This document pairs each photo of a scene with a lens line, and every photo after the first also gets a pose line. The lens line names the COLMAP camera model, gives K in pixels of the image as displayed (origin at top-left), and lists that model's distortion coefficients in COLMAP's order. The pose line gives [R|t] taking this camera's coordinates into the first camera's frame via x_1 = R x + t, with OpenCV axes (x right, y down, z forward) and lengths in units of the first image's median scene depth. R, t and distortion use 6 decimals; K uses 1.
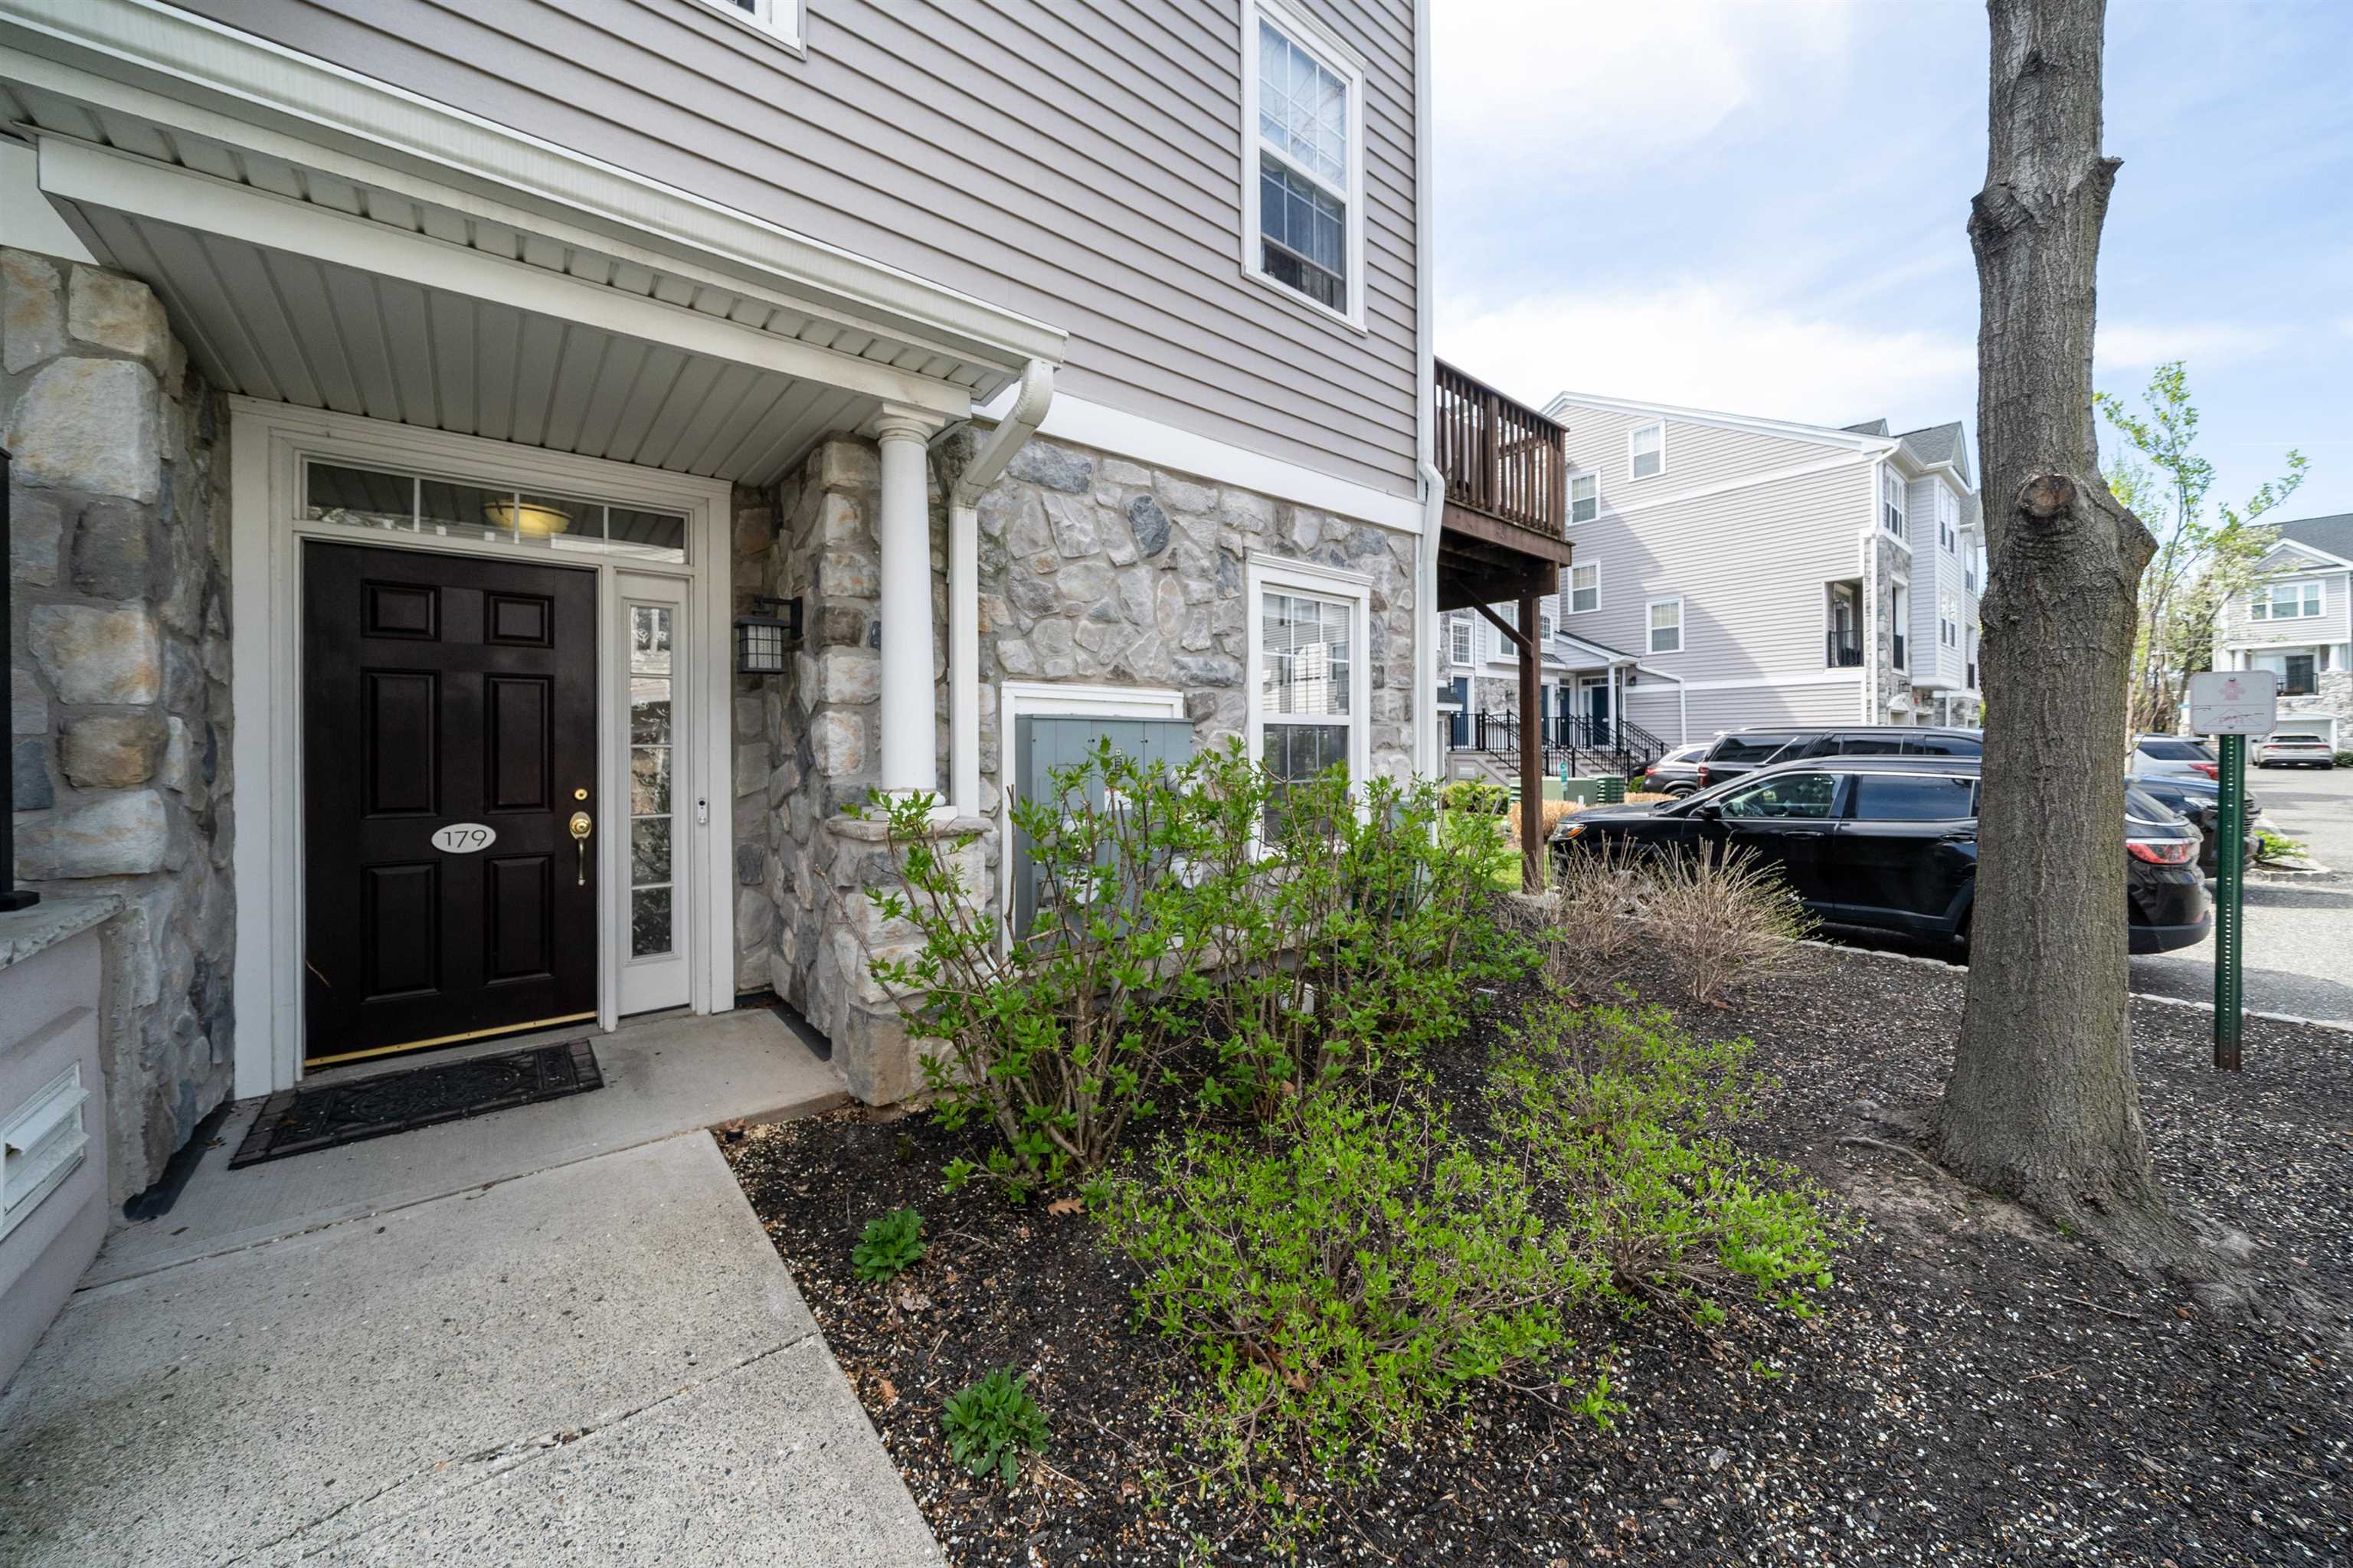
lens RADIAL K [[784.3, 0, 1188.6], [0, 784.3, 747.5], [0, 0, 1]] dist [-0.001691, -0.000276]
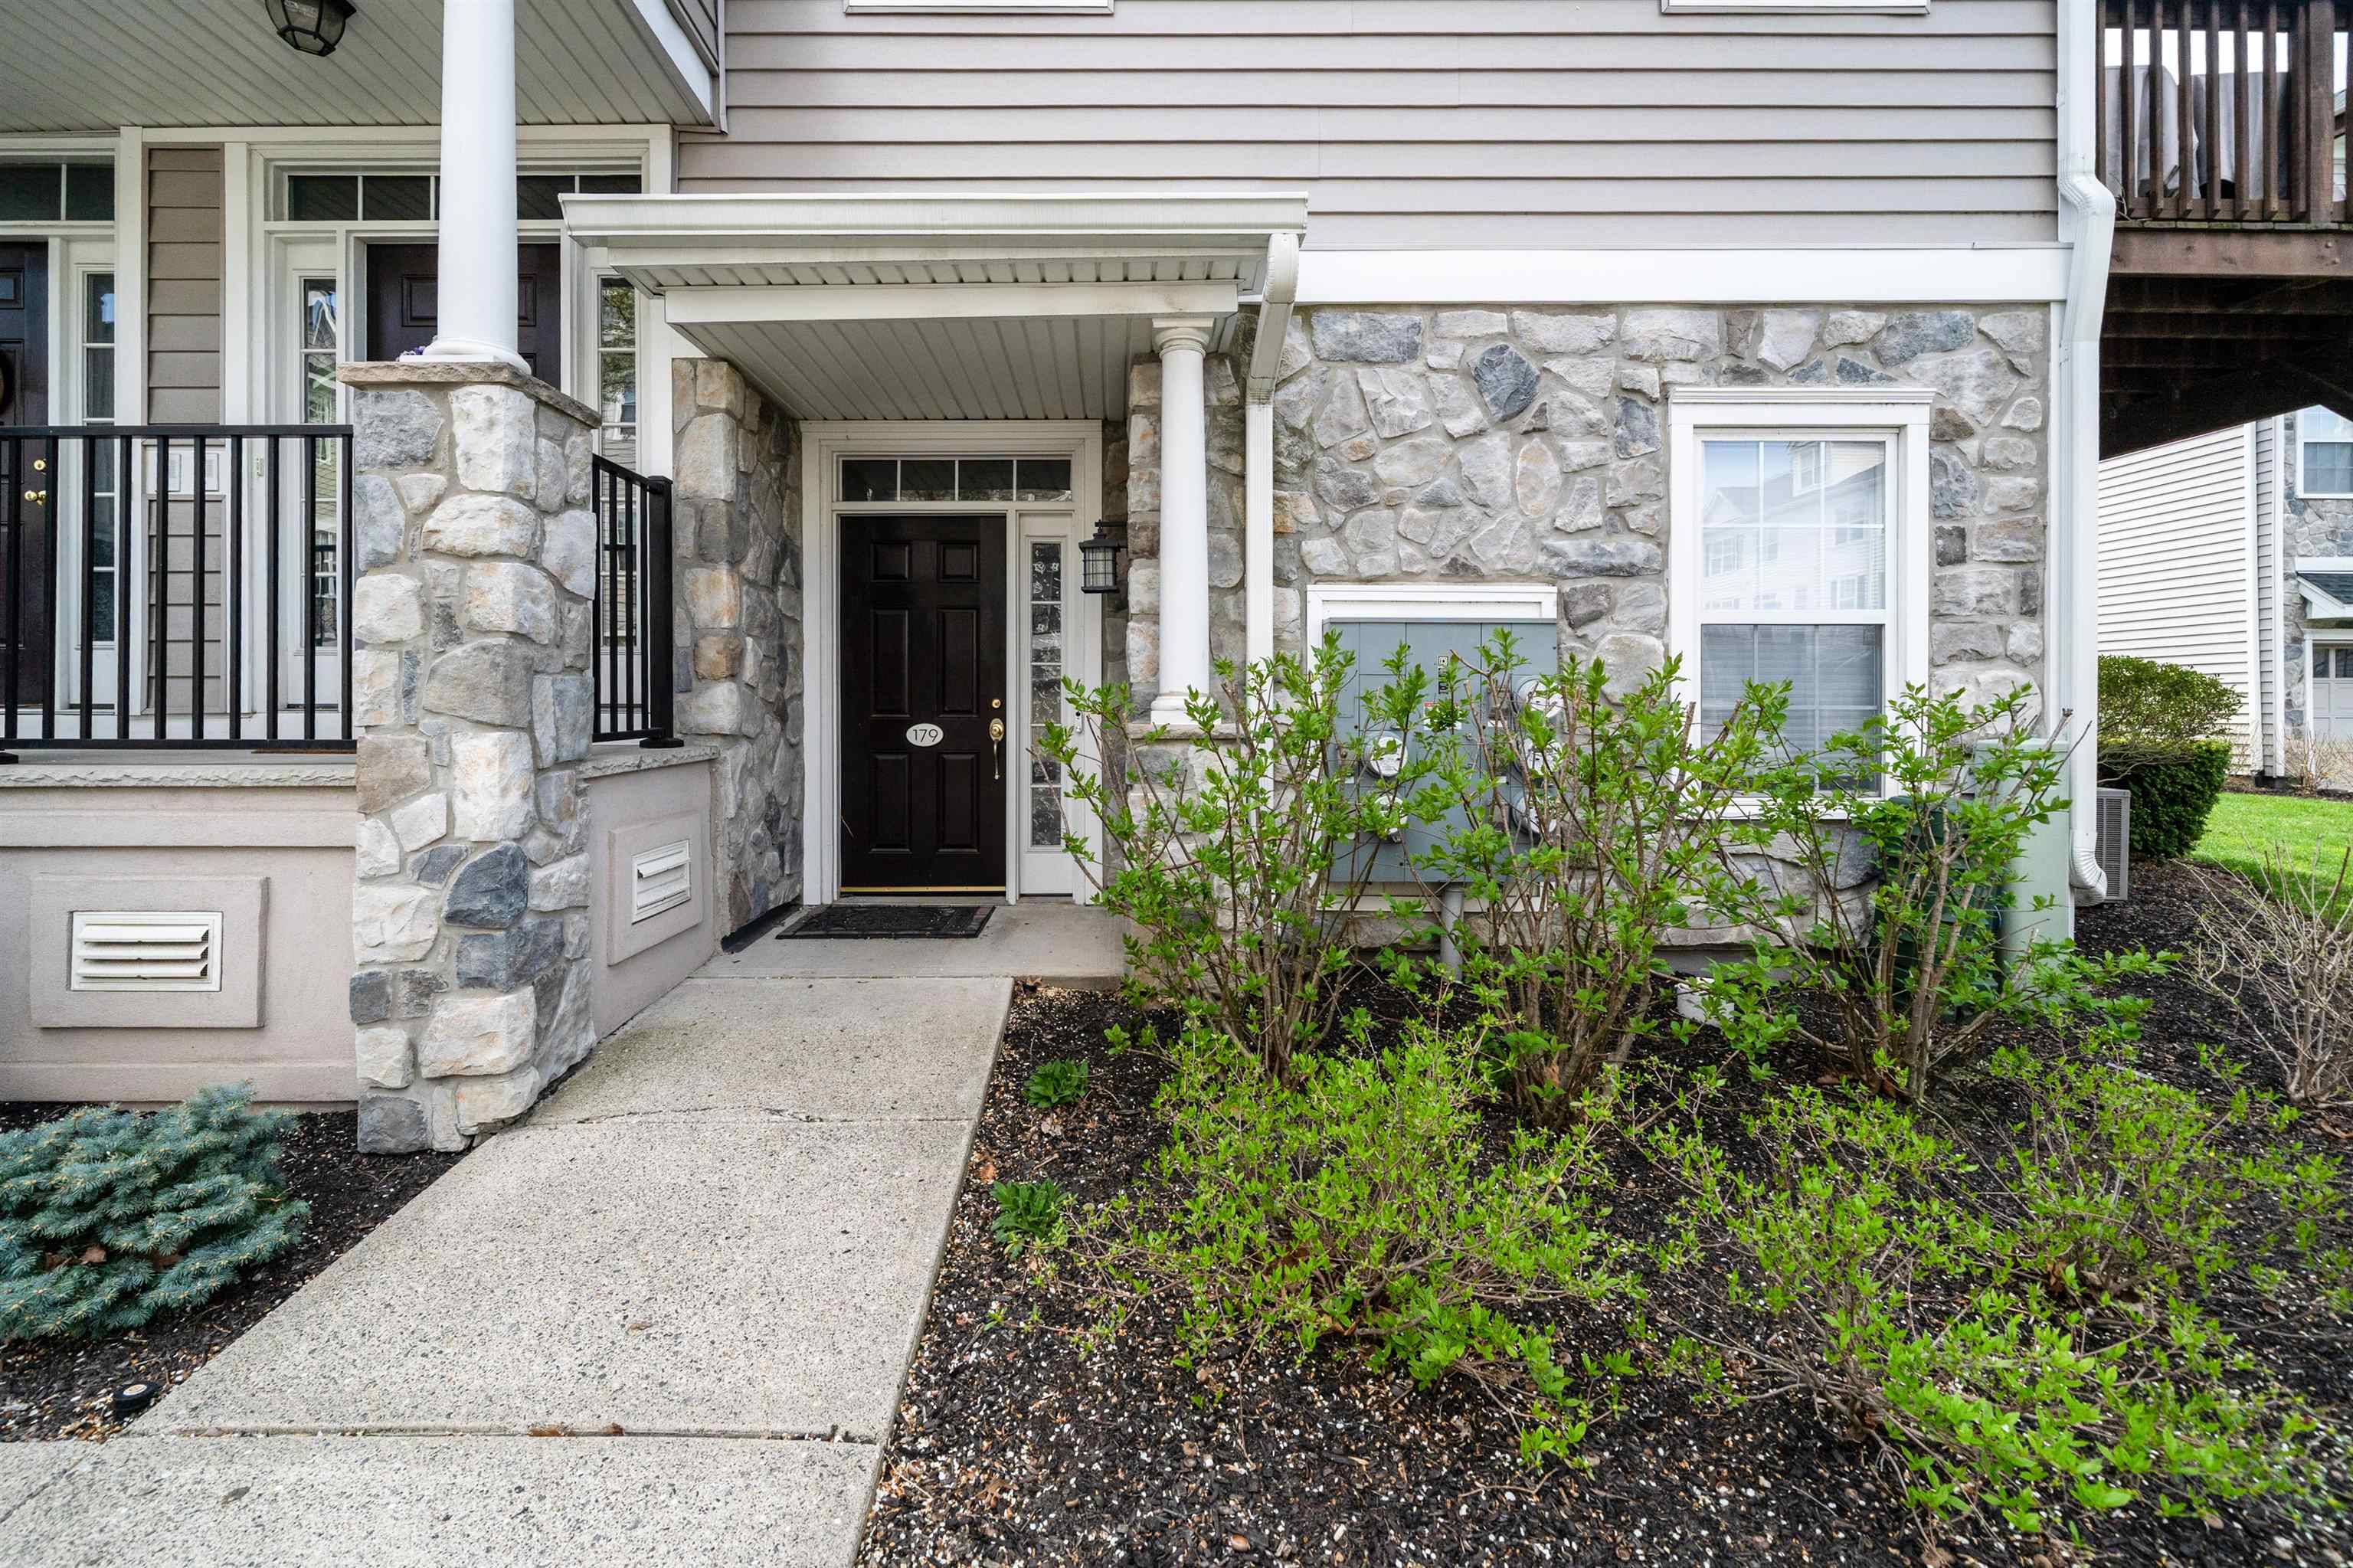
lens RADIAL K [[954.9, 0, 1174.9], [0, 954.9, 703.6], [0, 0, 1]] dist [-0.001041, -0.000011]
pose [[0.785950, 0.005712, -0.618264, 0.380708], [-0.002109, 0.999976, 0.006557, 0.055243], [0.618286, -0.003849, 0.785943, 0.023907]]
